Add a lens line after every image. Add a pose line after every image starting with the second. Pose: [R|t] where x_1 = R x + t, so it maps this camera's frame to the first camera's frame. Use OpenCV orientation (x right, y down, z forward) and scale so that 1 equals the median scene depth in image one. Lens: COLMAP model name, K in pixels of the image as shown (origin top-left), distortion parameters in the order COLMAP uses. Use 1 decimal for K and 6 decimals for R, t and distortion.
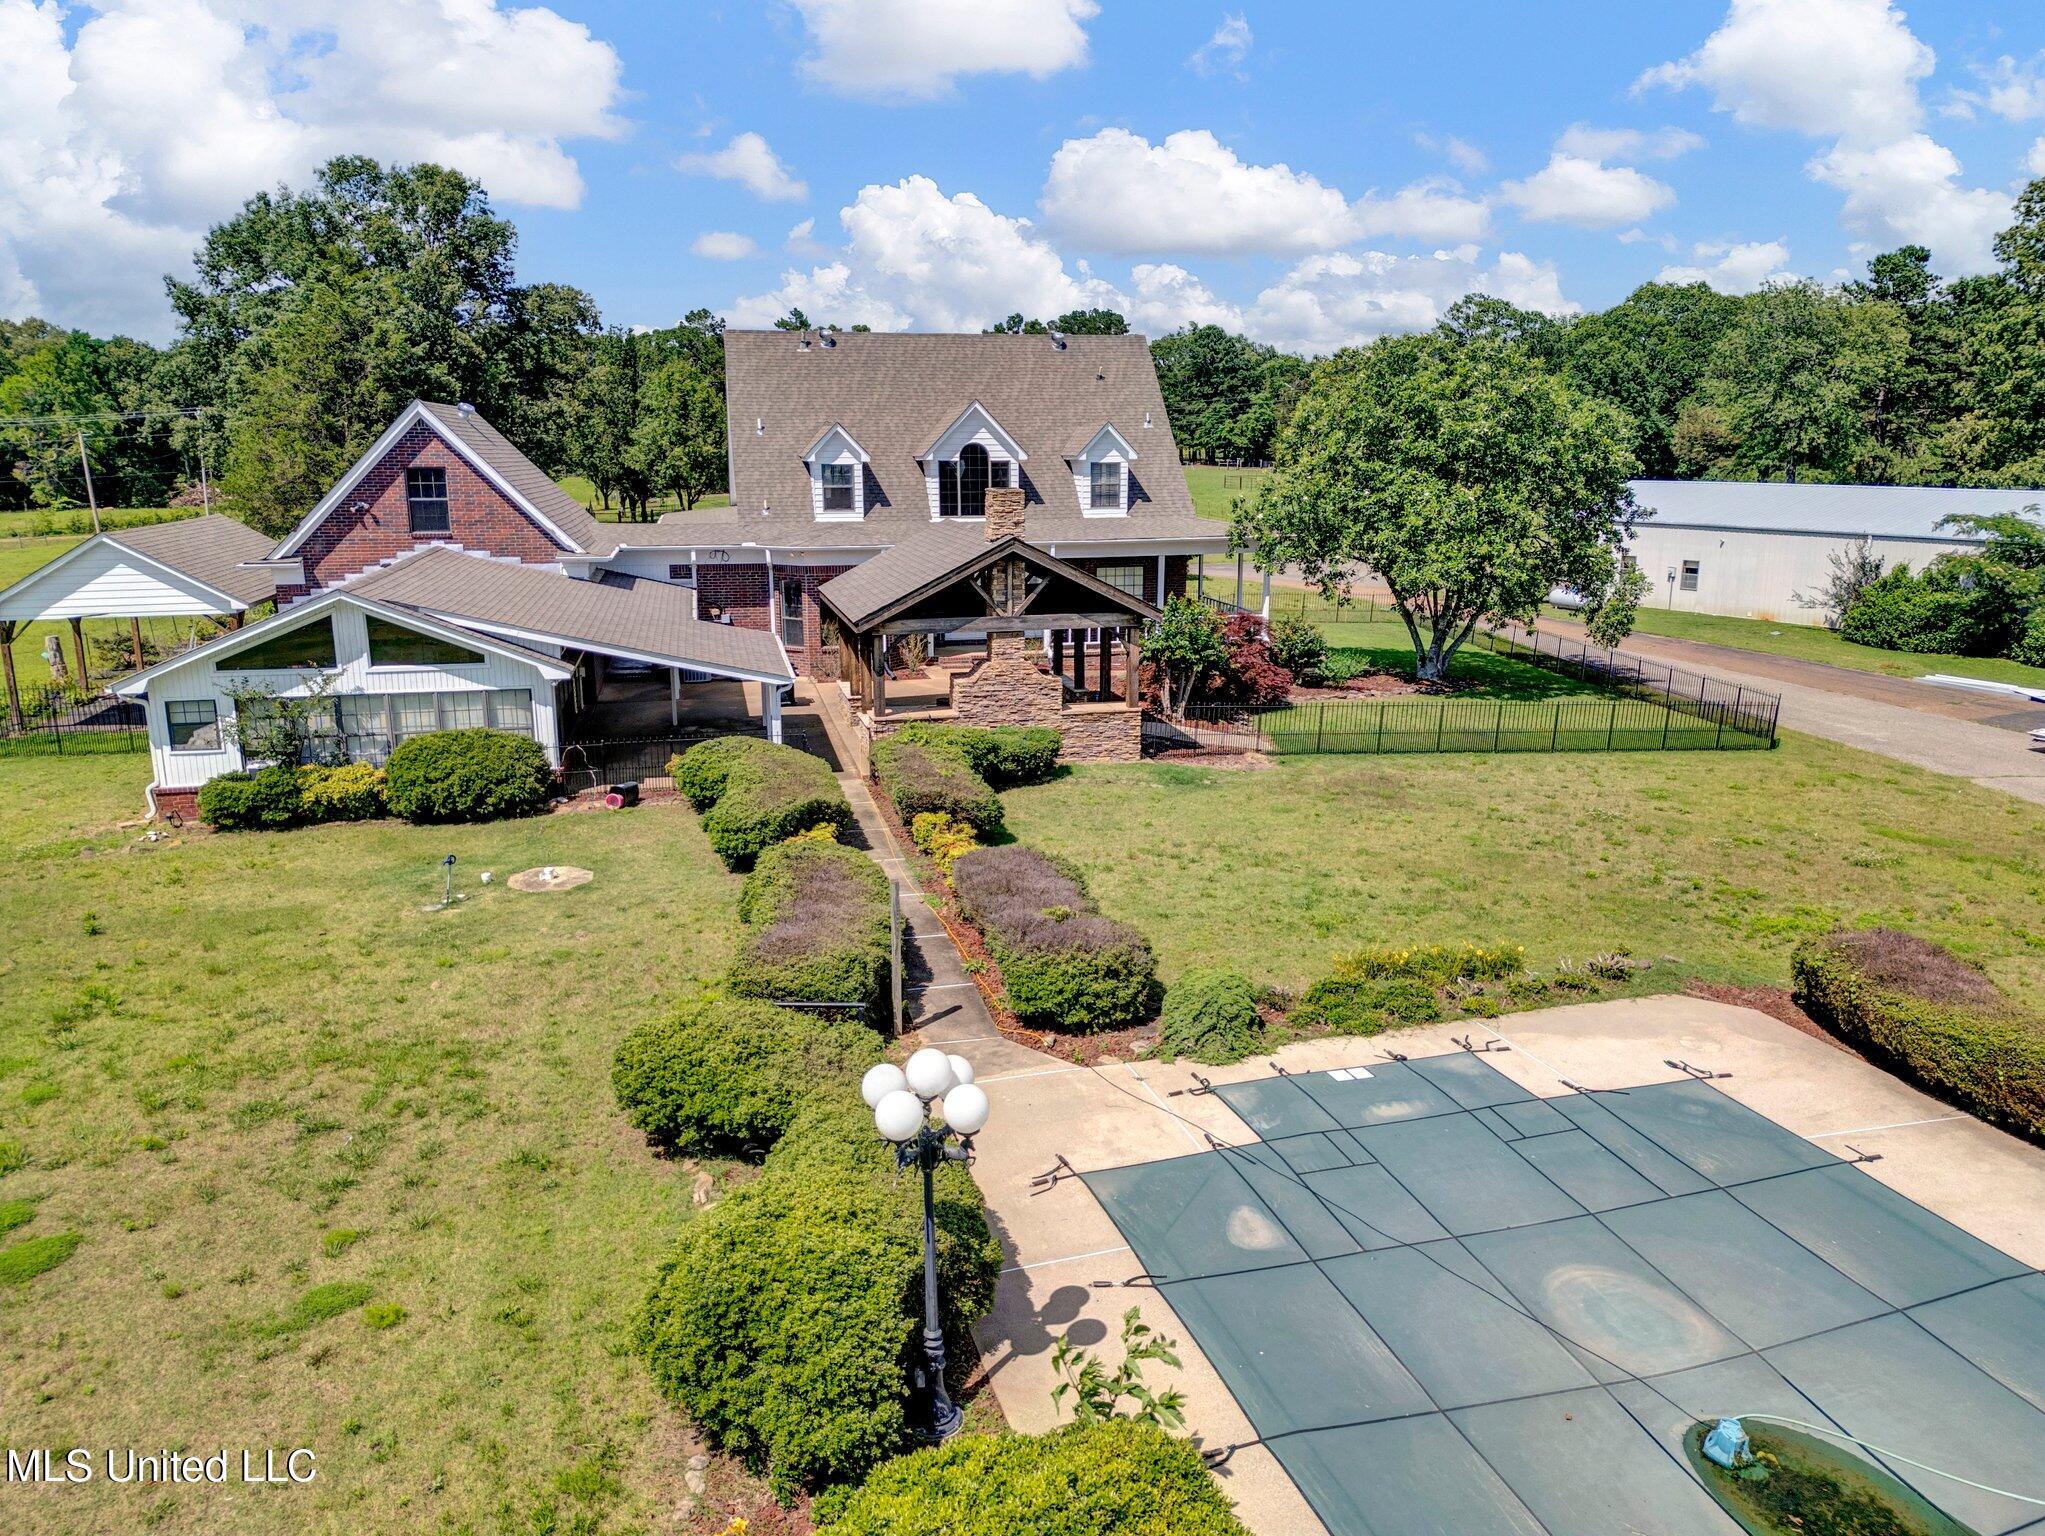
lens RADIAL K [[1427.4, 0, 1018.3], [0, 1427.4, 759.8], [0, 0, 1]] dist [0.081088, -0.091875]
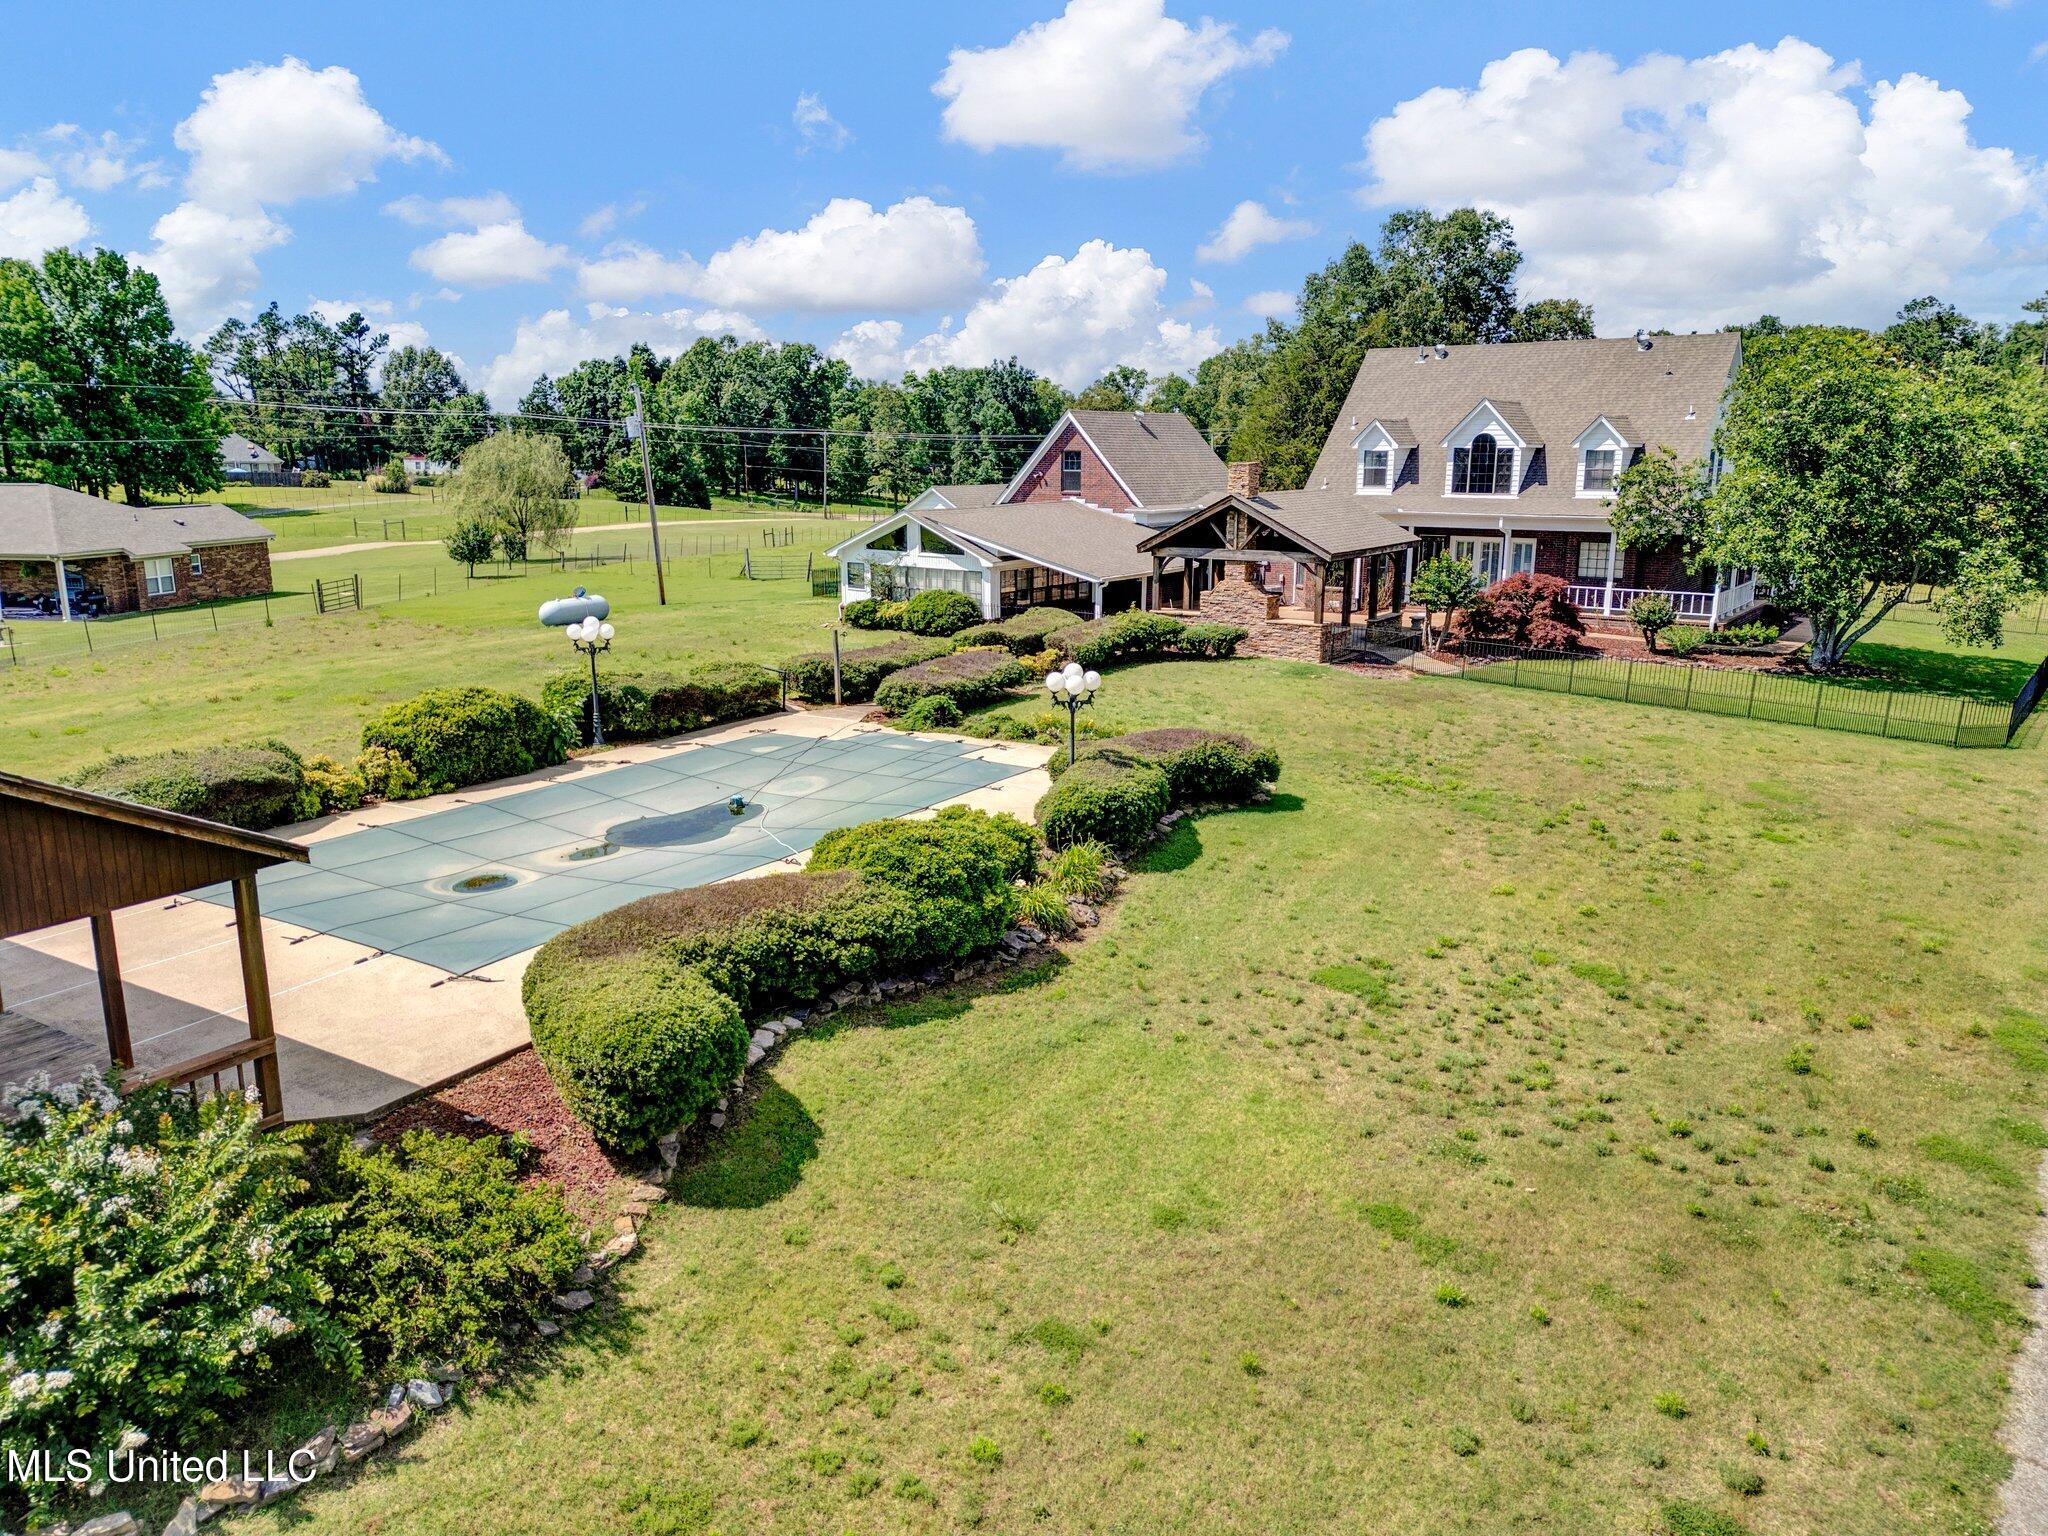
lens RADIAL K [[1429.5, 0, 1019.8], [0, 1429.5, 759.8], [0, 0, 1]] dist [0.081088, -0.091875]
pose [[0.661977, 0.164880, -0.731164, 0.805972], [-0.166238, 0.983506, 0.071276, 0.036041], [0.730857, 0.074364, 0.678468, -0.121092]]
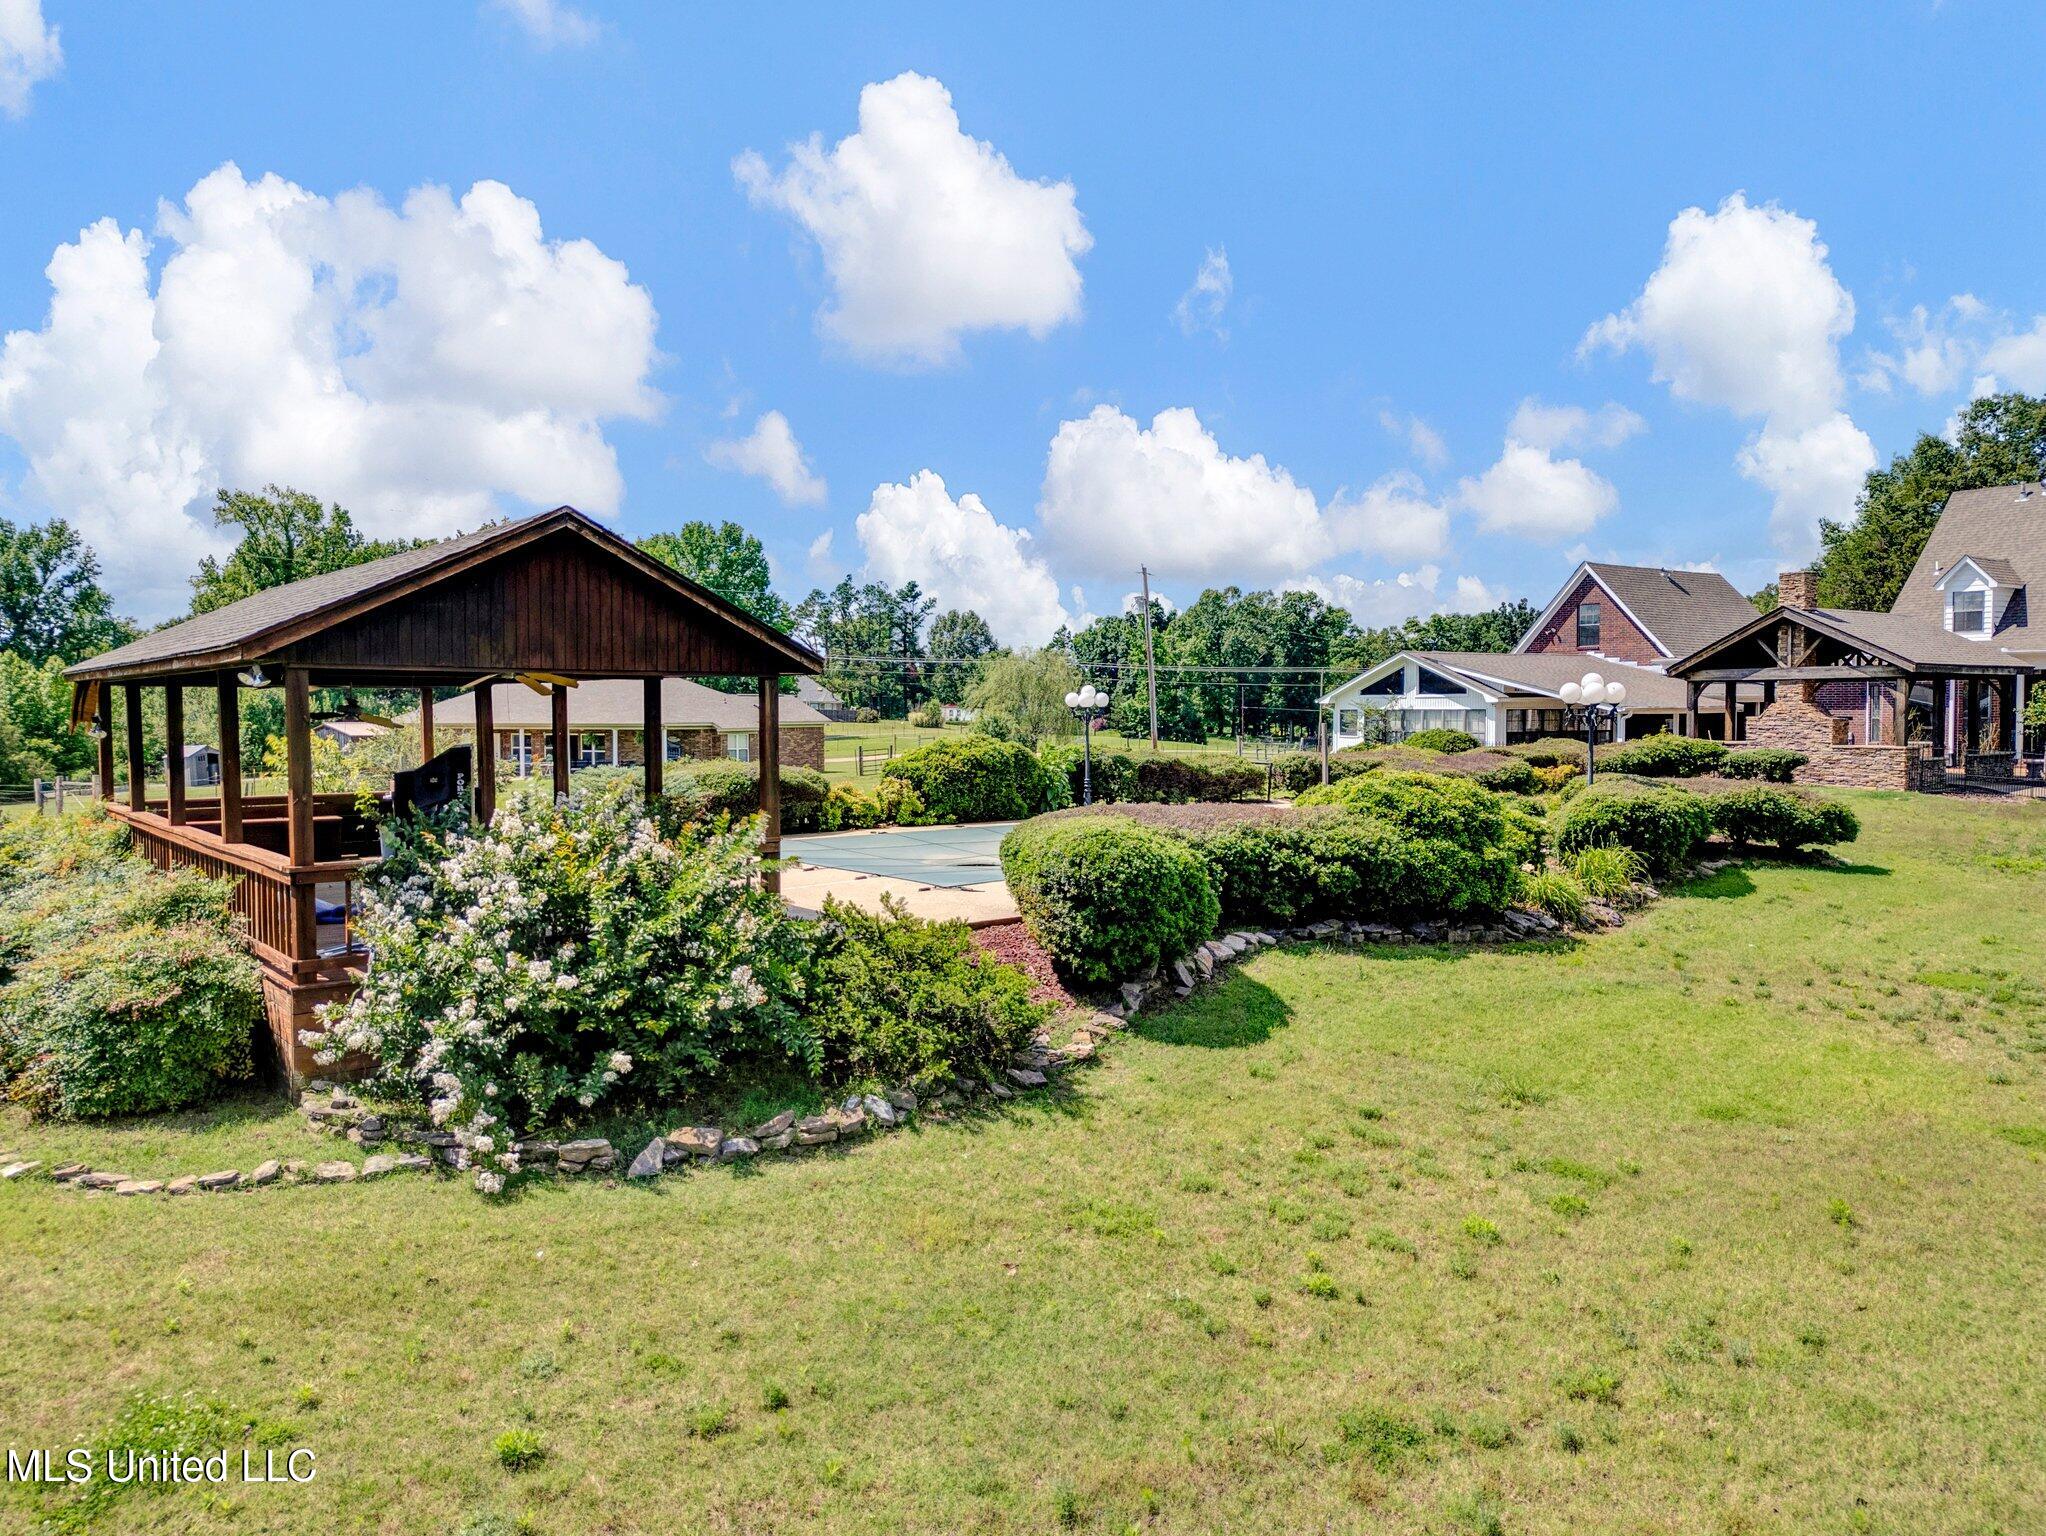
lens RADIAL K [[1428.1, 0, 1018.8], [0, 1428.1, 759.8], [0, 0, 1]] dist [0.081088, -0.091875]
pose [[0.374213, 0.034222, -0.926711, 0.804391], [-0.200345, 0.978702, -0.044759, 0.152010], [0.905443, 0.202411, 0.373099, -0.092824]]
